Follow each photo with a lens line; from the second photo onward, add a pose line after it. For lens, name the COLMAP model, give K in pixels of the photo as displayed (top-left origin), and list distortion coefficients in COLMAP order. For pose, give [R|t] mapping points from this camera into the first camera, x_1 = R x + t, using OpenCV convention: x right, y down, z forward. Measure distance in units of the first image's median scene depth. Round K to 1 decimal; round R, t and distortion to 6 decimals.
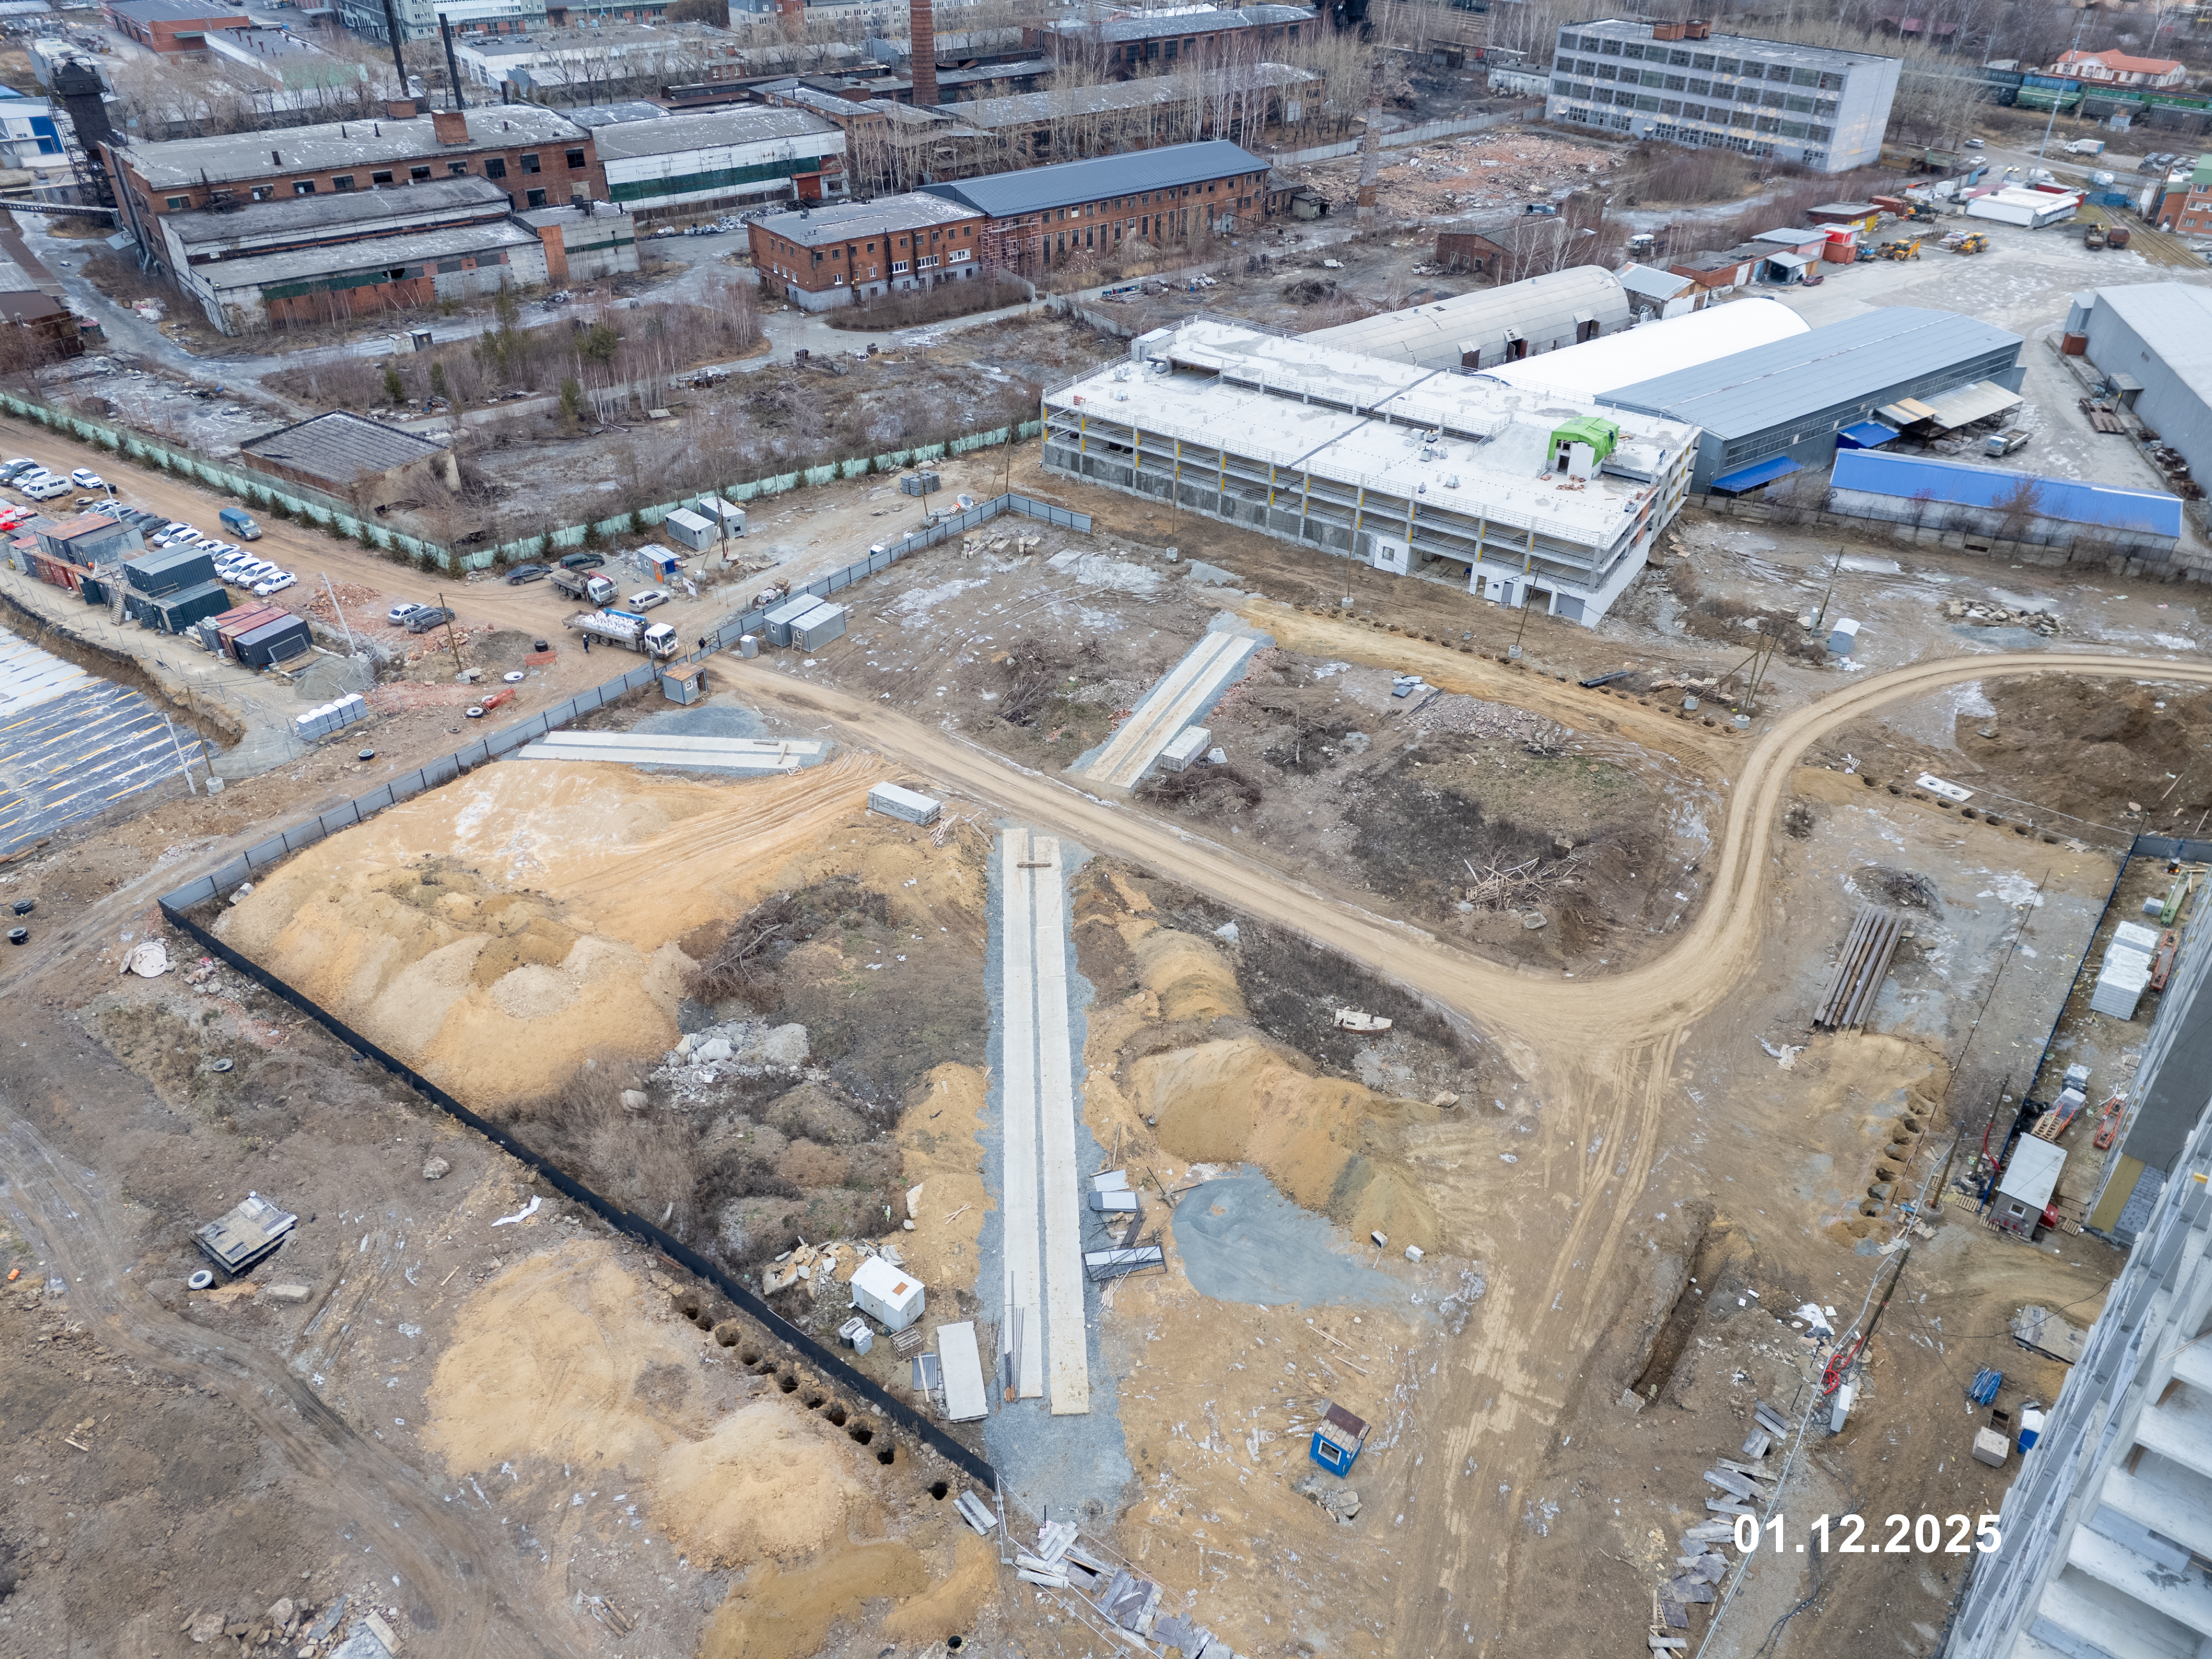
lens RADIAL K [[1611.6, 0, 1099.3], [0, 1611.6, 817.8], [0, 0, 1]] dist [0.045399, -0.027319]
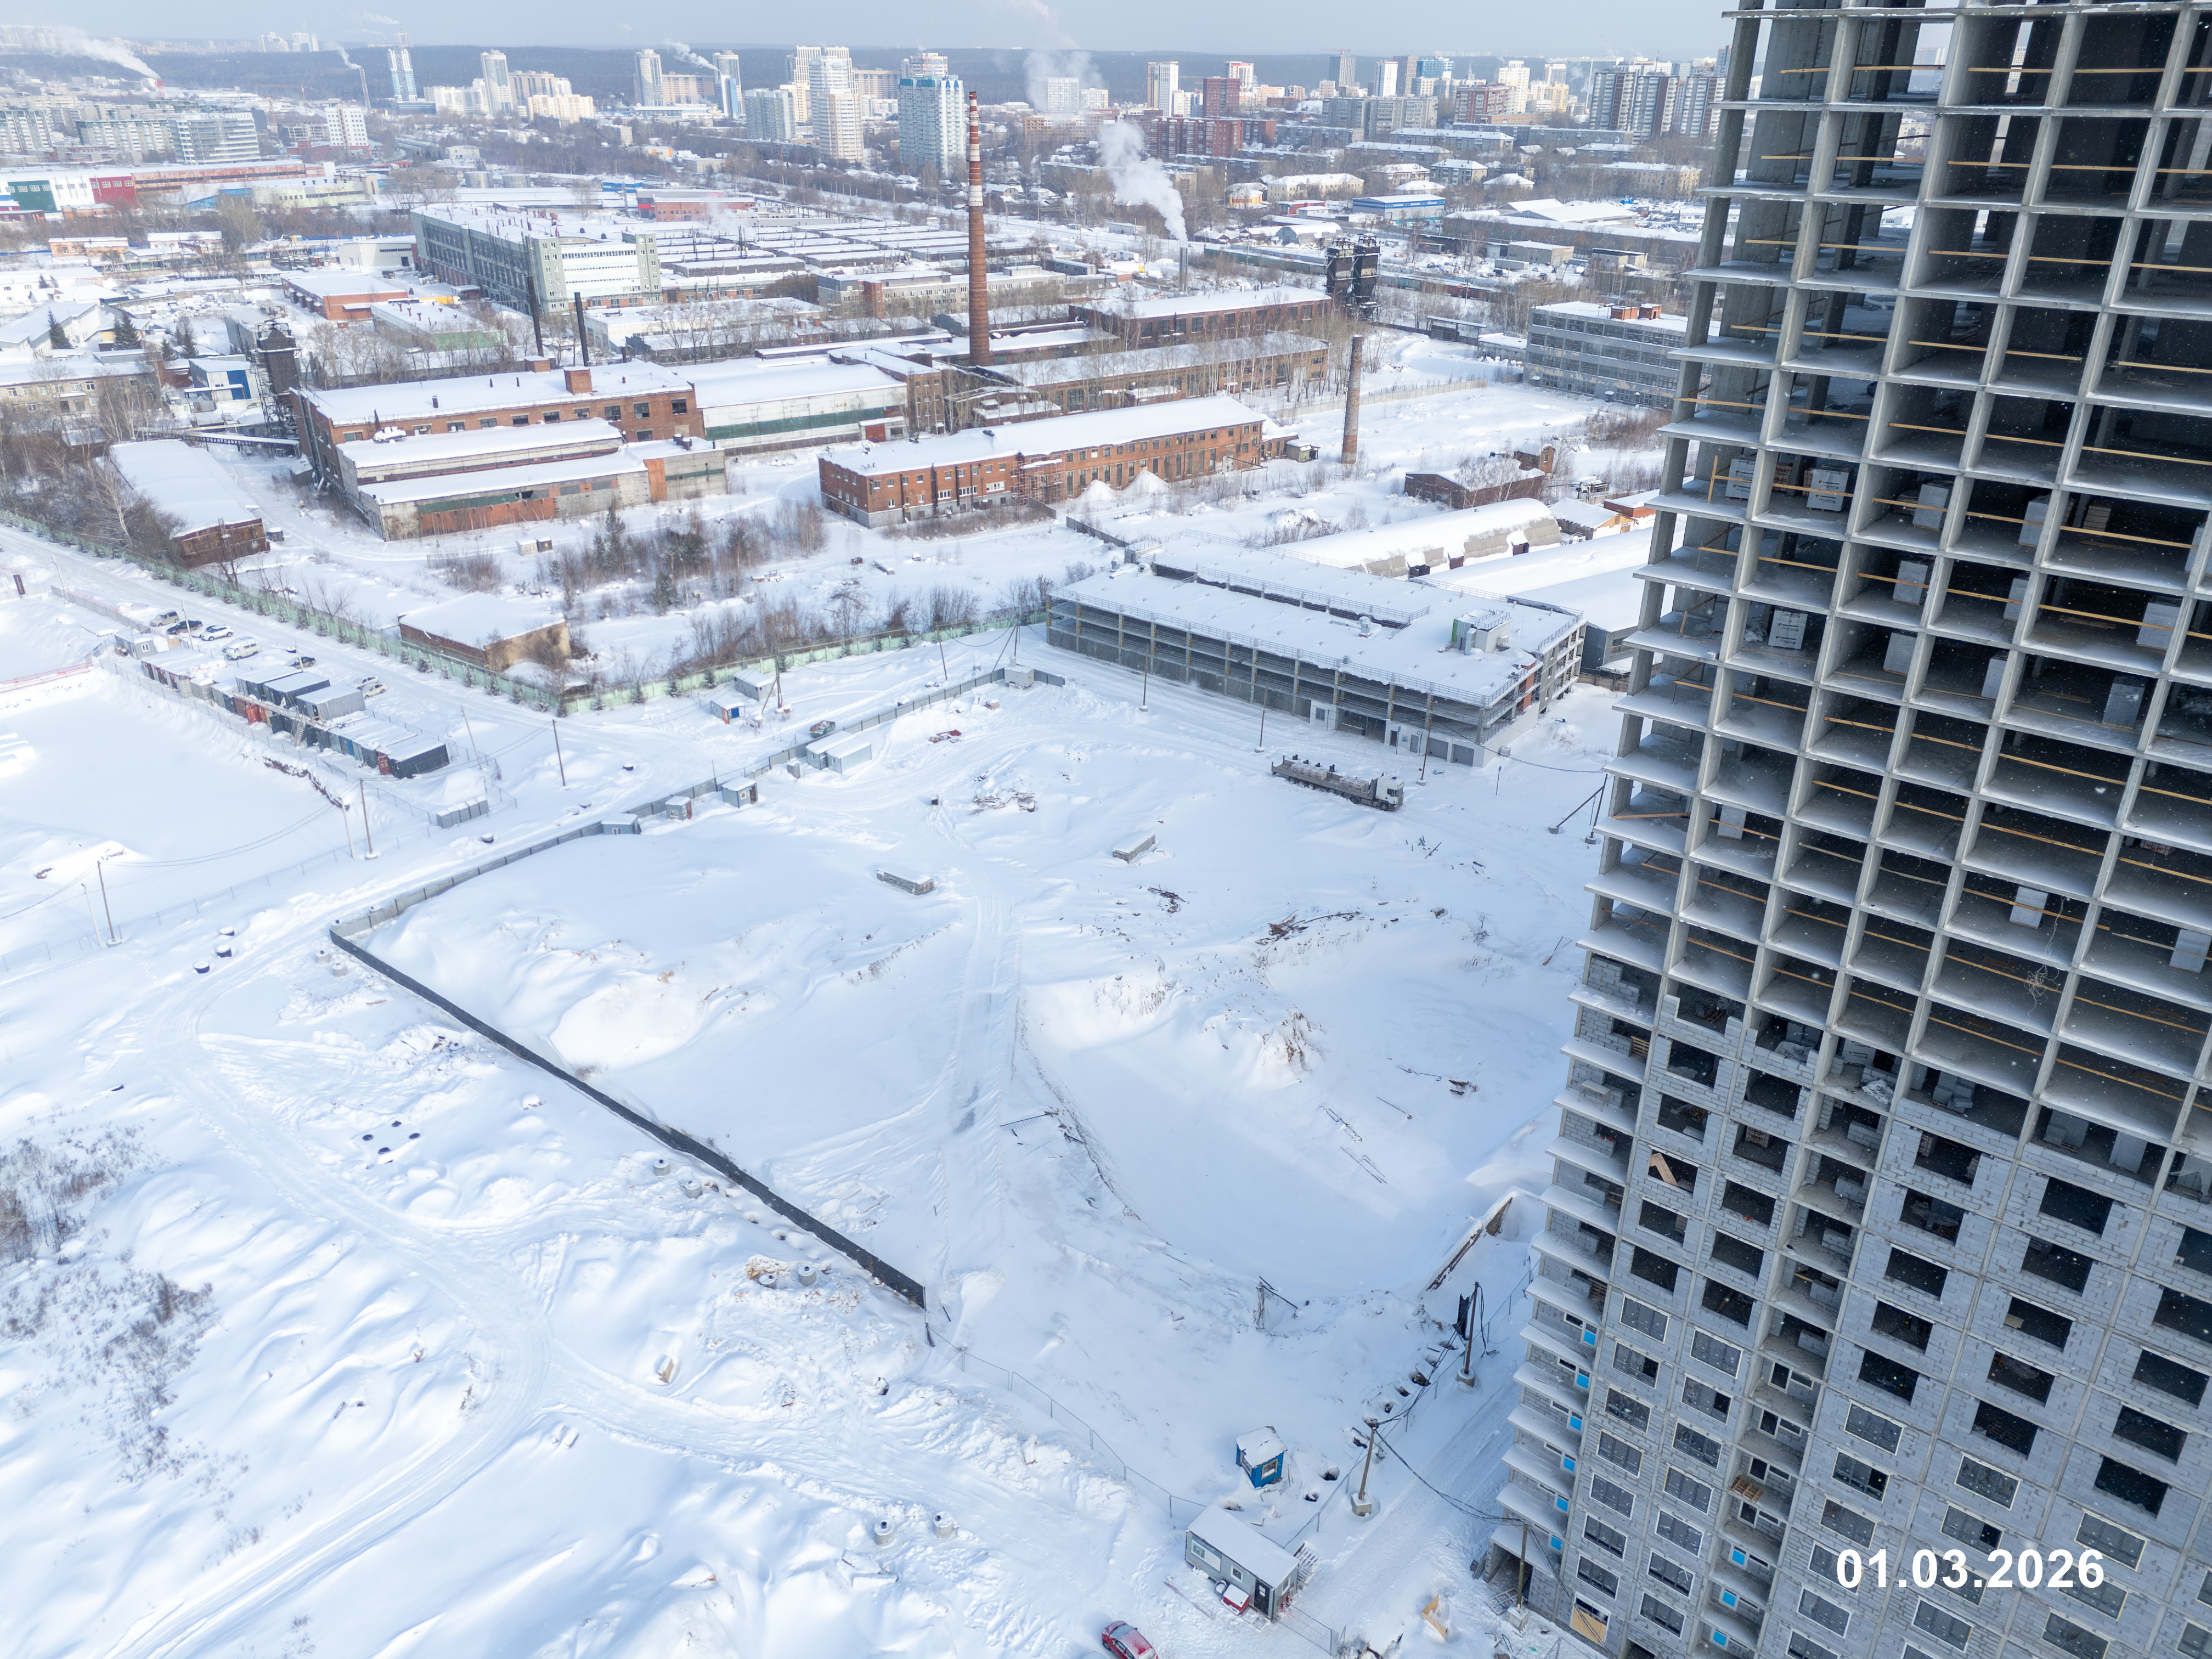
lens RADIAL K [[1601.5, 0, 1101.2], [0, 1601.5, 819.6], [0, 0, 1]] dist [0.057979, -0.040362]
pose [[0.999141, 0.018940, -0.036856, 0.040896], [-0.023998, 0.989569, -0.142050, 0.061899], [0.033781, 0.142812, 0.989173, -0.129813]]
